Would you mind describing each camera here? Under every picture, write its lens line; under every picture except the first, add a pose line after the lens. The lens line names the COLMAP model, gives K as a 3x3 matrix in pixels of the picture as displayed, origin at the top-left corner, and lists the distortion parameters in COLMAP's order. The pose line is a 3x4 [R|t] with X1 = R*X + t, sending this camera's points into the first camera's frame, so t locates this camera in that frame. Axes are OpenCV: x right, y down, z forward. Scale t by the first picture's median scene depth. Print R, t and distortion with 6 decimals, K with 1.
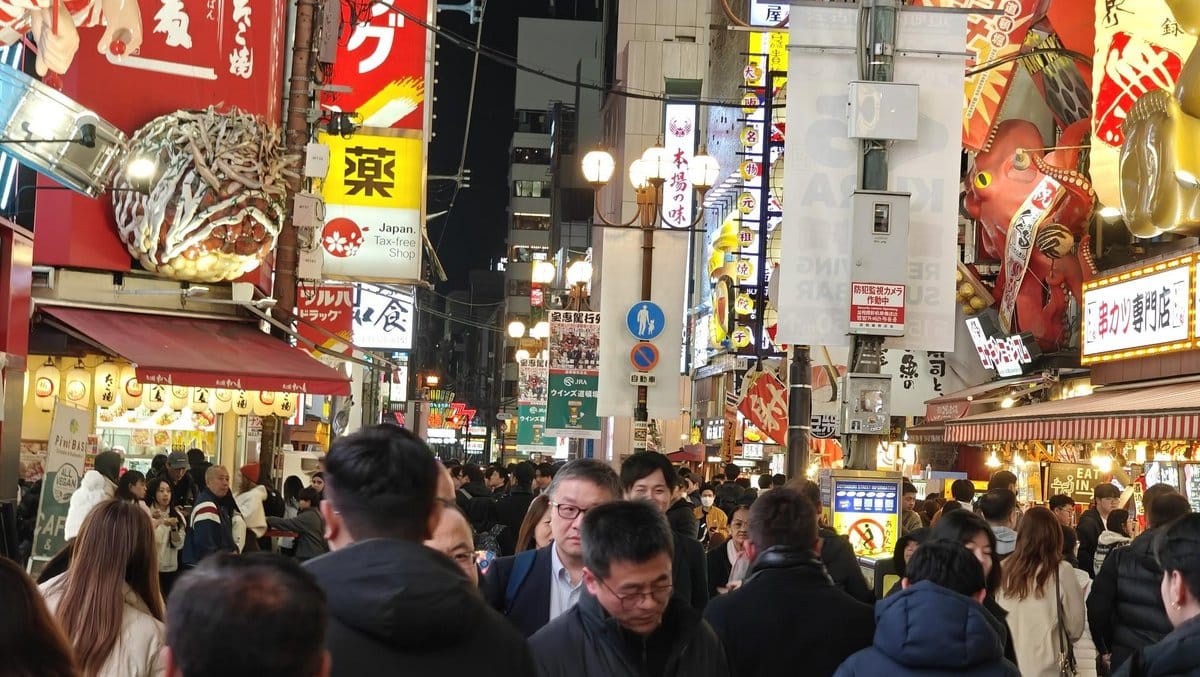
lens RADIAL K [[2354.8, 0, 599.8], [0, 2354.8, 343.1], [0, 0, 1]] dist [0.062566, 0.000000]
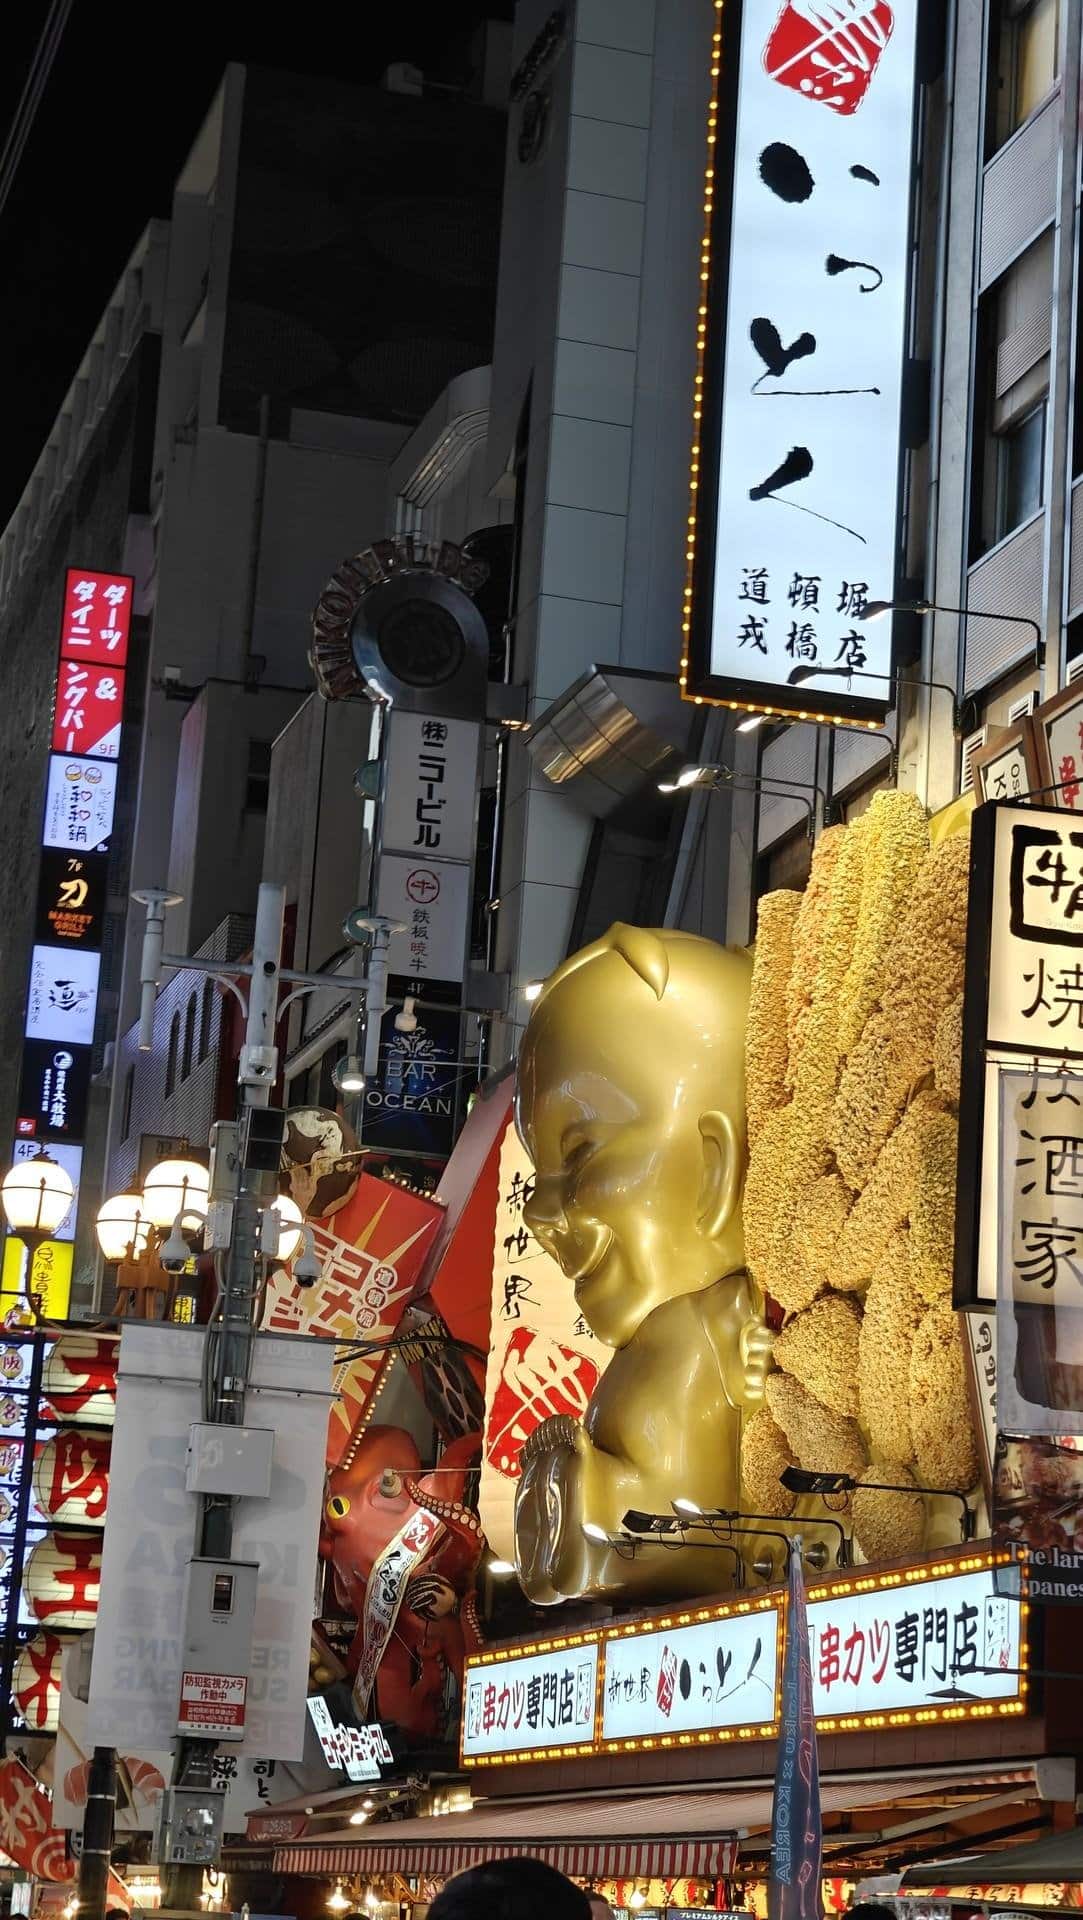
lens RADIAL K [[3767.7, 0, 532.0], [0, 3767.7, 958.6], [0, 0, 1]] dist [0.062566, 0.000000]
pose [[0.976029, 0.070821, 0.205794, -0.038303], [-0.030104, 0.980417, -0.194619, -0.010430], [-0.215547, 0.183759, 0.959048, -0.202020]]
